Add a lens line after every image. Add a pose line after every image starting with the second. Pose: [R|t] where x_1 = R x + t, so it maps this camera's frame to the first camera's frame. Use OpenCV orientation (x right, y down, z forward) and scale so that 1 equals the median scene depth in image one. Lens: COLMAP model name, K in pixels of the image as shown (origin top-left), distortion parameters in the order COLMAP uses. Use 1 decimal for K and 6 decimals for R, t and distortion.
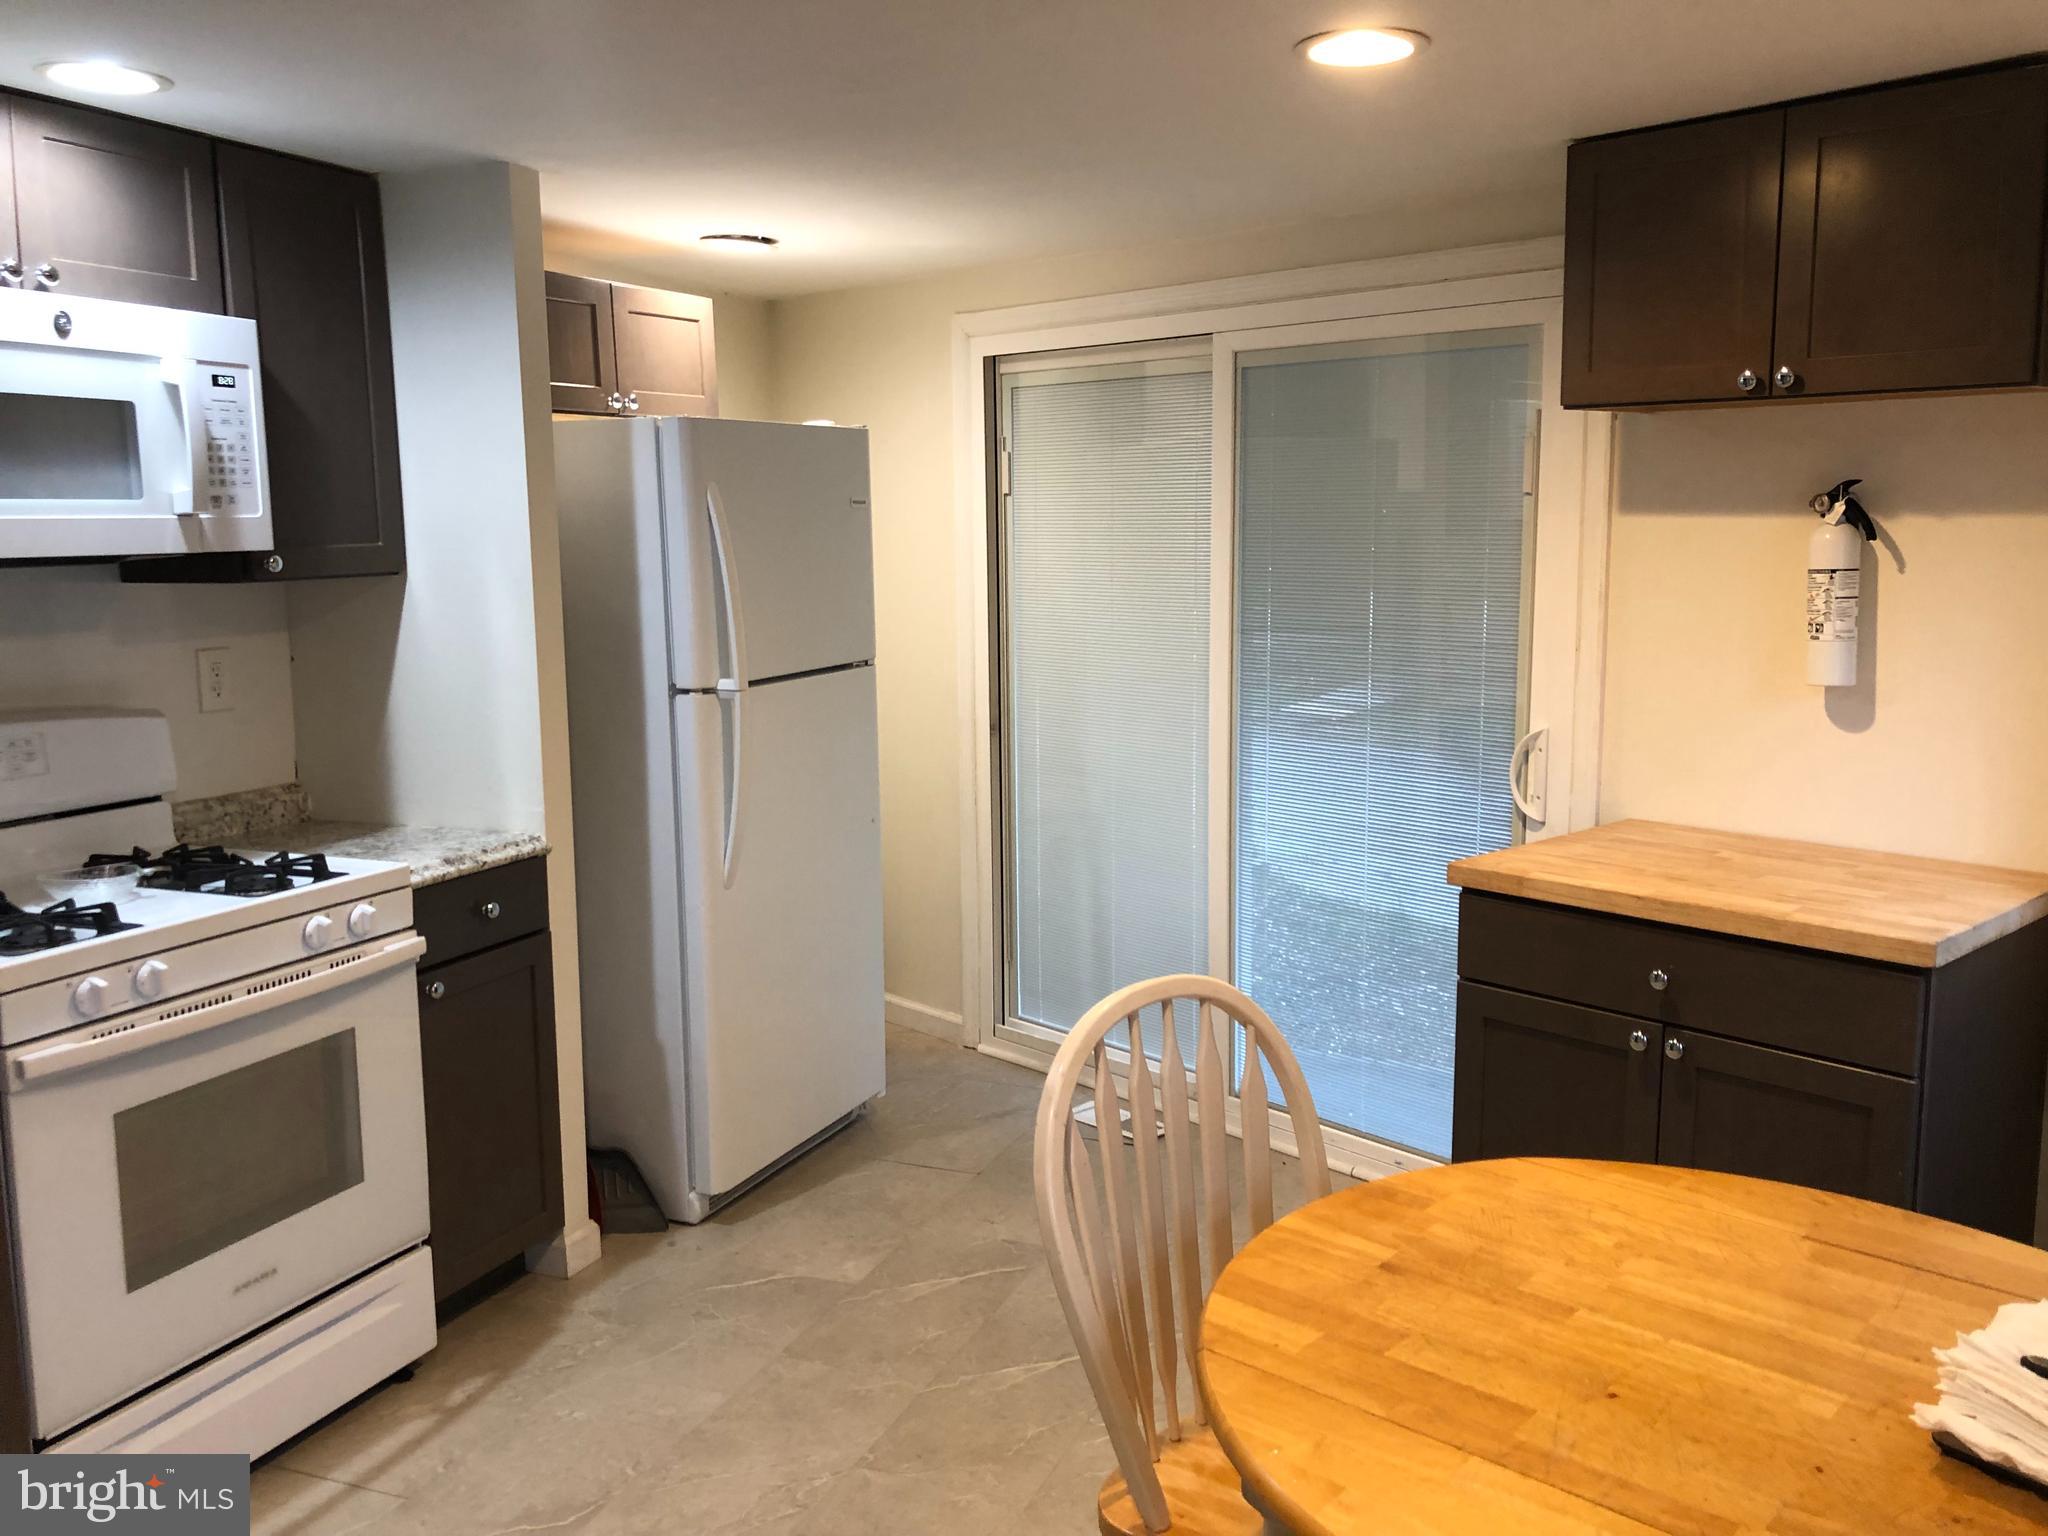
lens RADIAL K [[1692.5, 0, 1031.8], [0, 1692.5, 762.2], [0, 0, 1]] dist [0.011101, -0.010219]
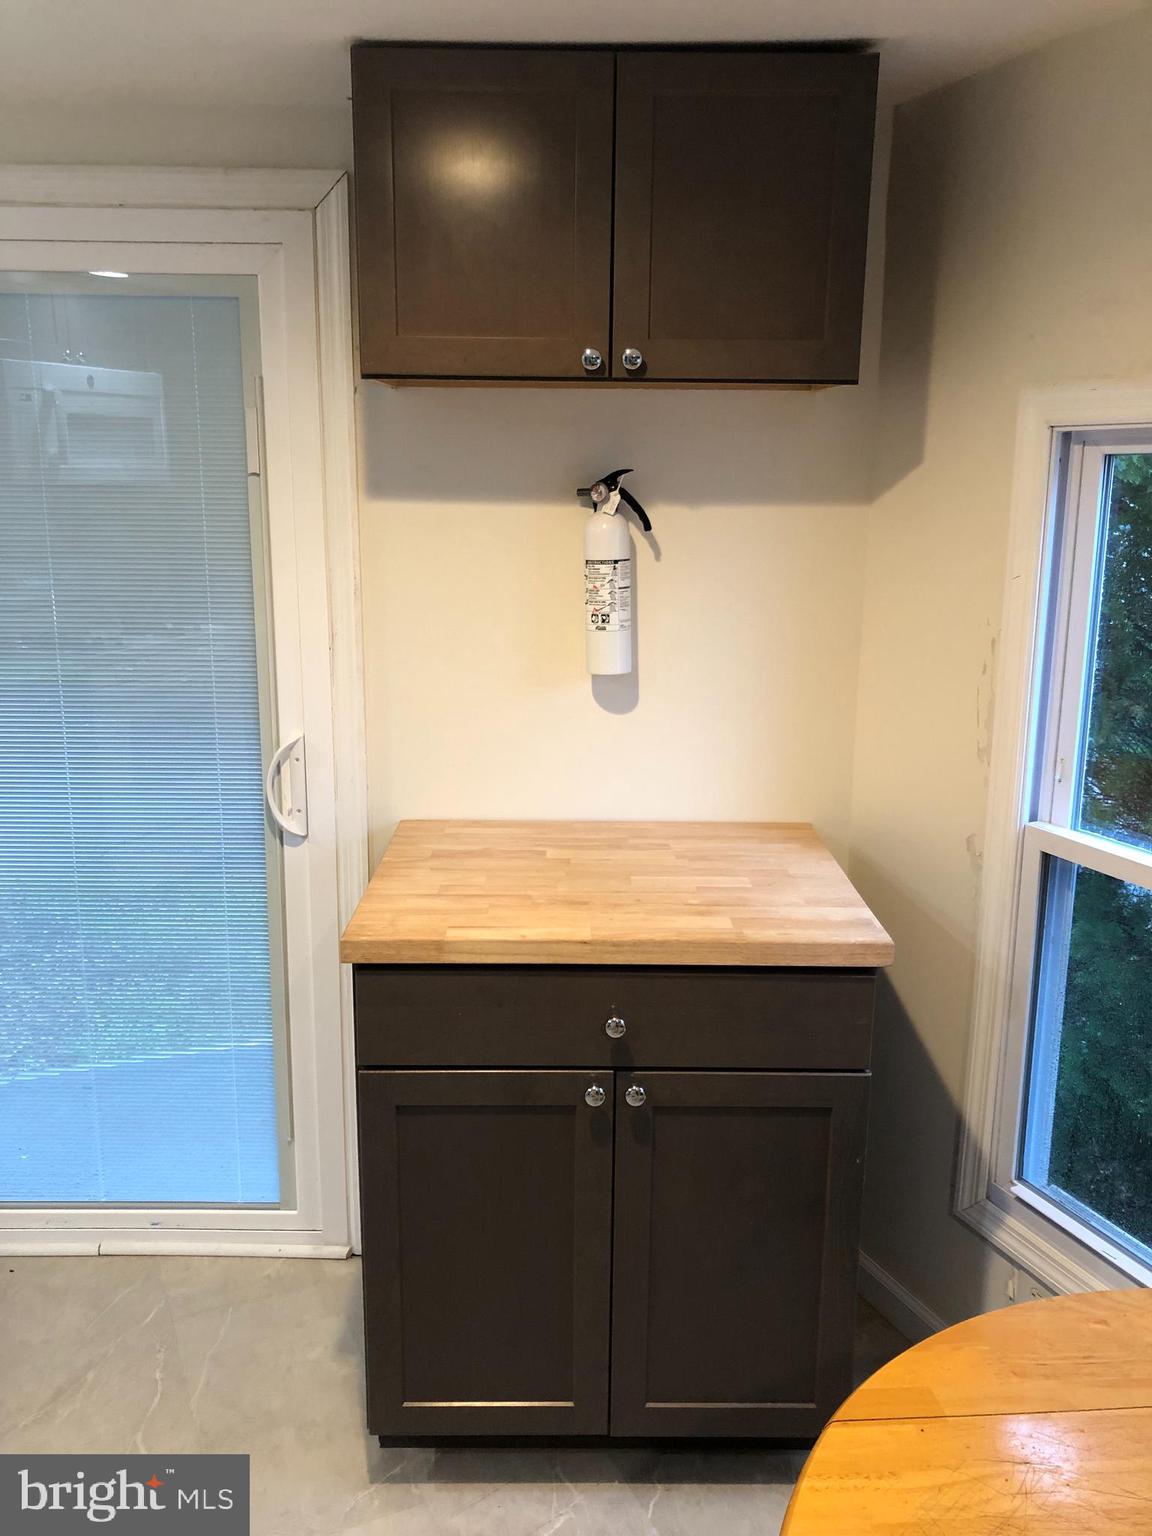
lens RADIAL K [[1269.4, 0, 576.0], [0, 1269.4, 768.0], [0, 0, 1]] dist [0.011101, -0.010219]
pose [[0.685569, -0.152697, 0.711814, -0.097372], [0.092778, 0.988109, 0.122610, -0.084979], [-0.722072, -0.018017, 0.691583, 0.486234]]
